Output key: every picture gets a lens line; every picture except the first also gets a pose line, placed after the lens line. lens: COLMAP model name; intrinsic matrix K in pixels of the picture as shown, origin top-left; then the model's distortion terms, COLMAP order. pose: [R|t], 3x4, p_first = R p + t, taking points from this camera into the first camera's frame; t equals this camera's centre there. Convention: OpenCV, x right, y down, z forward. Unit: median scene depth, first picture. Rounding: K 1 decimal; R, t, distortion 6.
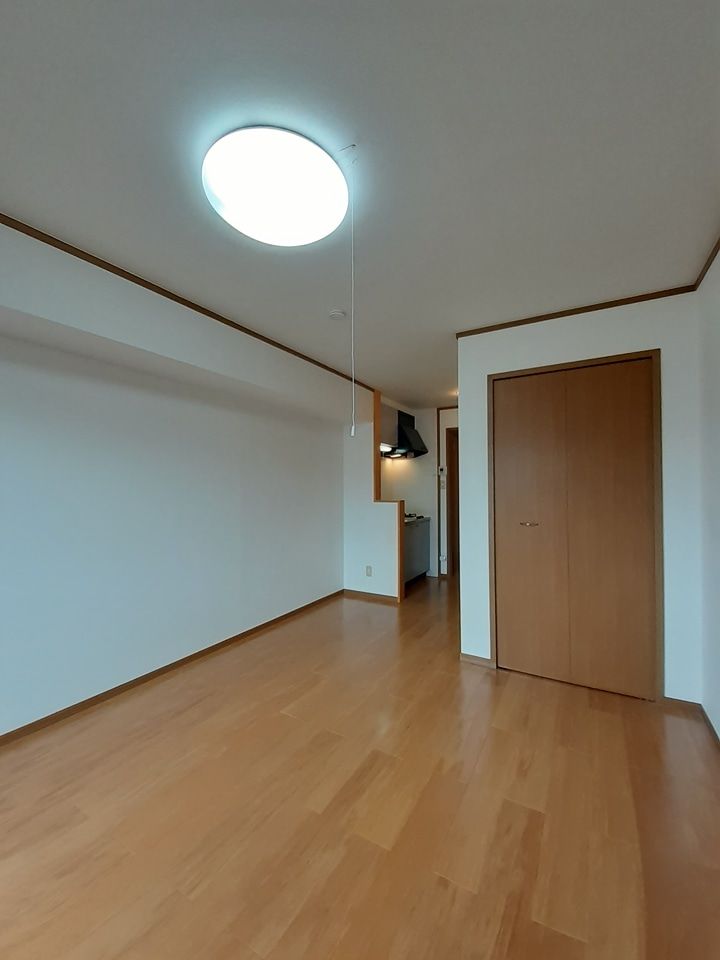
lens RADIAL K [[391.3, 0, 355.9], [0, 391.3, 480.3], [0, 0, 1]] dist [0.001273, 0.000026]
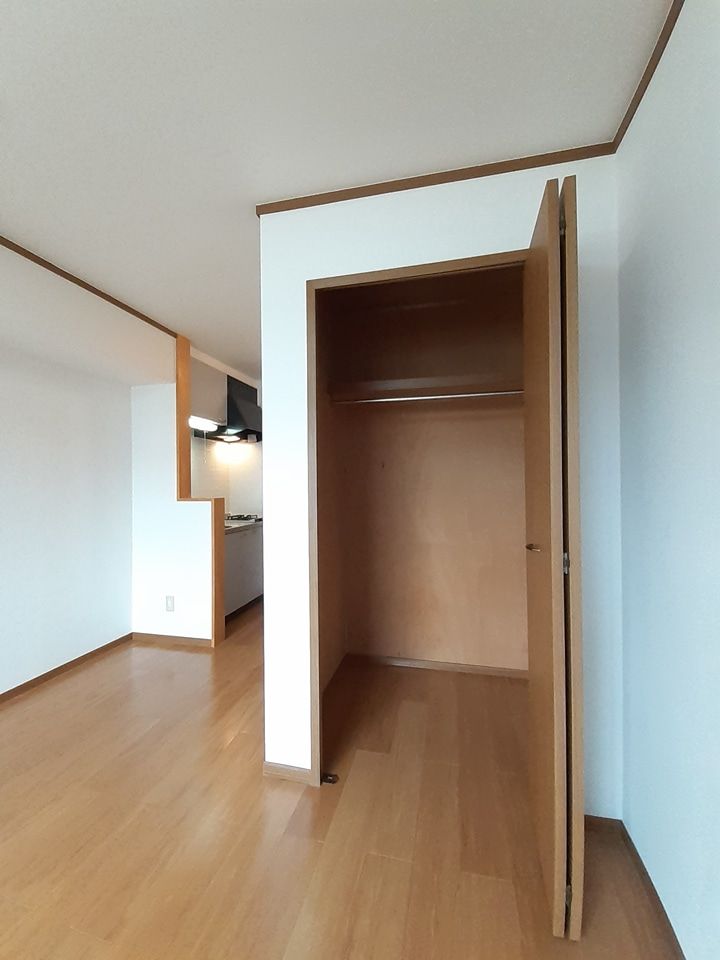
lens RADIAL K [[391.3, 0, 361.8], [0, 391.3, 481.6], [0, 0, 1]] dist [0.001273, 0.000026]
pose [[0.953587, -0.006403, 0.301048, 0.146263], [0.001928, 0.999883, 0.015160, 0.011960], [-0.301110, -0.013876, 0.953488, 0.257476]]
